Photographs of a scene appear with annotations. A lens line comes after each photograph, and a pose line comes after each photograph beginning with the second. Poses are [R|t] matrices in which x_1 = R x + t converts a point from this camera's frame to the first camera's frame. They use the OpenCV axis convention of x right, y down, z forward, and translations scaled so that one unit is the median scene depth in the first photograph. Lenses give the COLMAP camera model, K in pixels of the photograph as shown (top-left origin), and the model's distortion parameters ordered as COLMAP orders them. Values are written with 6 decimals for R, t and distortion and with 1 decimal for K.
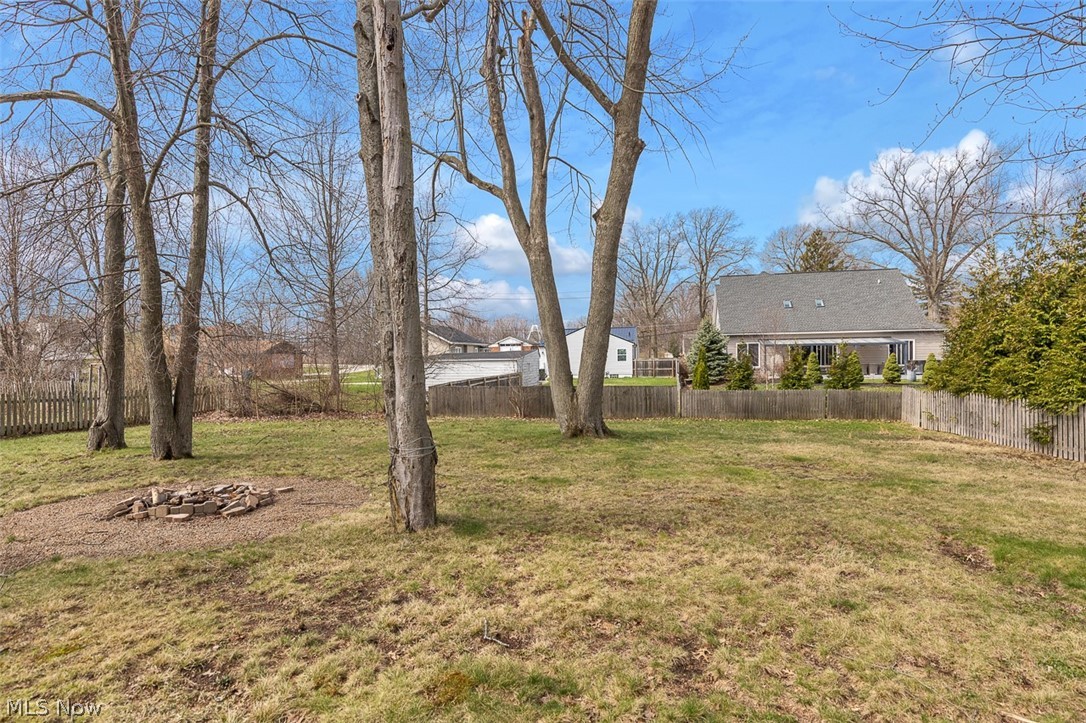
lens RADIAL K [[595.2, 0, 545.0], [0, 595.2, 367.8], [0, 0, 1]] dist [-0.001959, 0.000120]
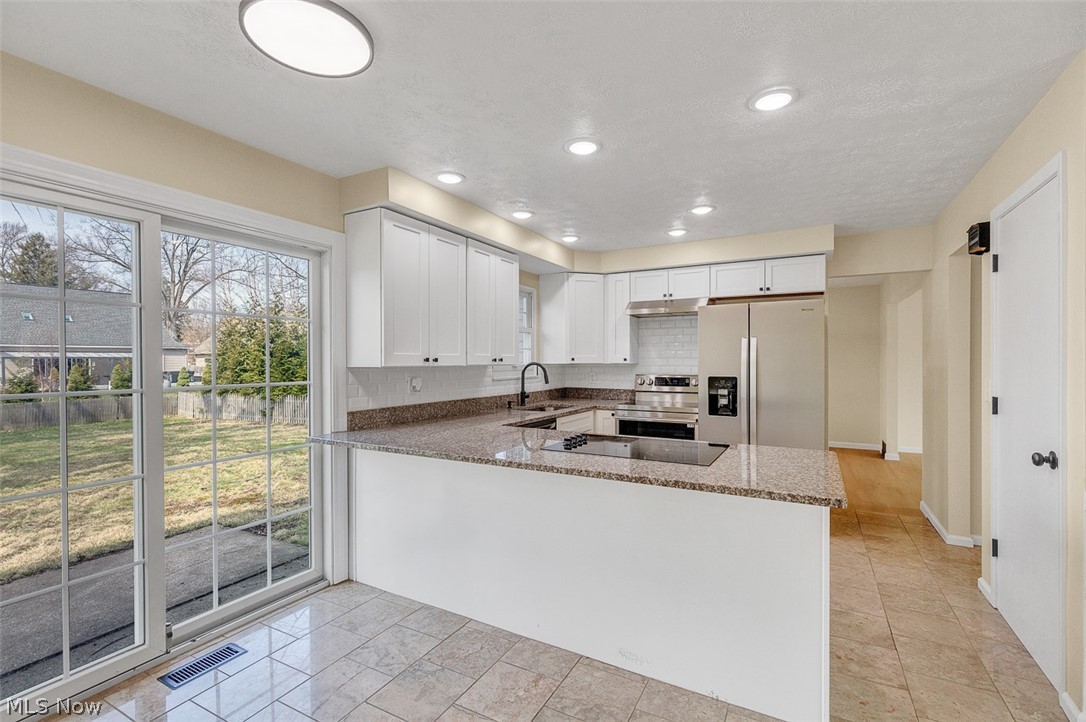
lens RADIAL K [[495.2, 0, 542.7], [0, 495.2, 361.4], [0, 0, 1]] dist [0.008888, -0.001824]
pose [[0.326588, 0.015301, 0.945043, -0.083650], [0.010219, 0.999753, -0.019718, -0.003252], [-0.945112, 0.016097, 0.326351, -0.081174]]
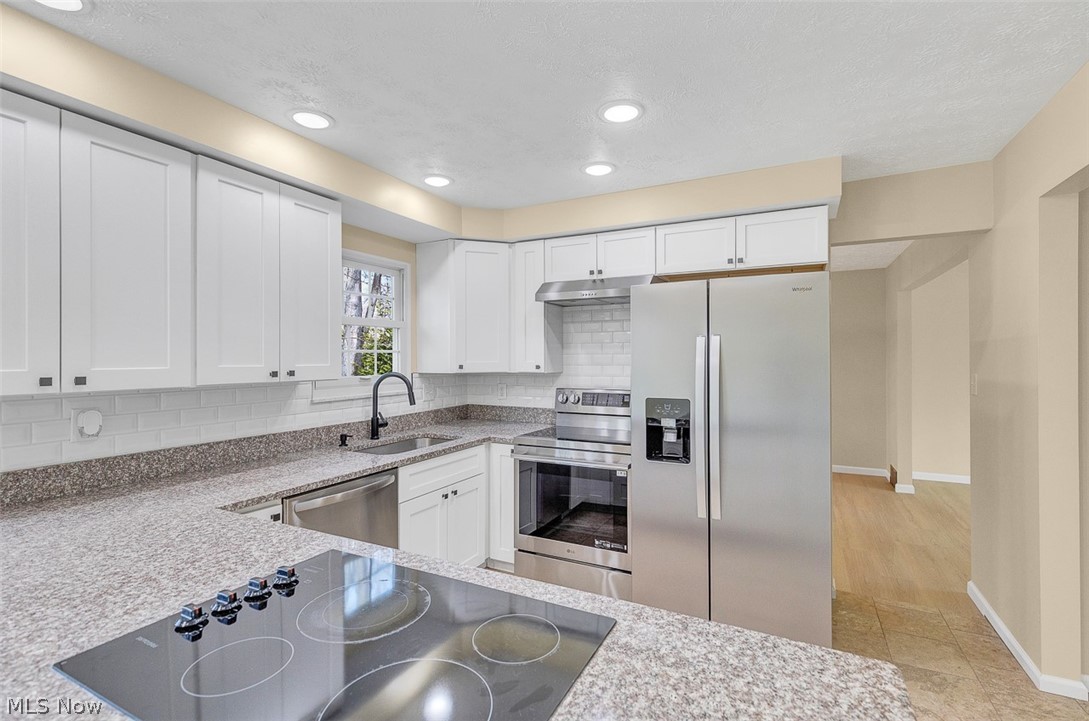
lens RADIAL K [[496.5, 0, 552.5], [0, 496.5, 353.5], [0, 0, 1]] dist [0.008888, -0.001824]
pose [[0.288984, 0.022509, 0.957069, -0.058430], [0.012277, 0.999554, -0.027215, -0.004820], [-0.957255, 0.019614, 0.288579, -0.084656]]
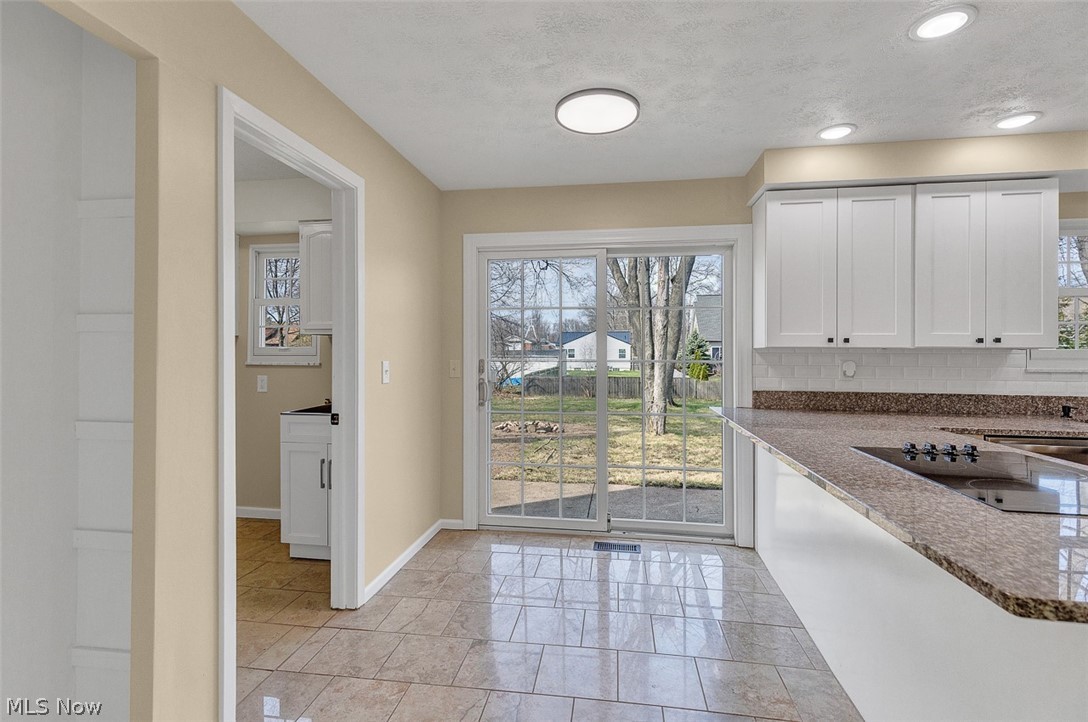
lens RADIAL K [[496.1, 0, 535.6], [0, 496.1, 350.0], [0, 0, 1]] dist [0.008888, -0.001824]
pose [[0.999710, 0.024079, 0.000703, -0.068058], [-0.024058, 0.999484, -0.021273, -0.002111], [-0.001215, 0.021250, 0.999773, -0.097673]]
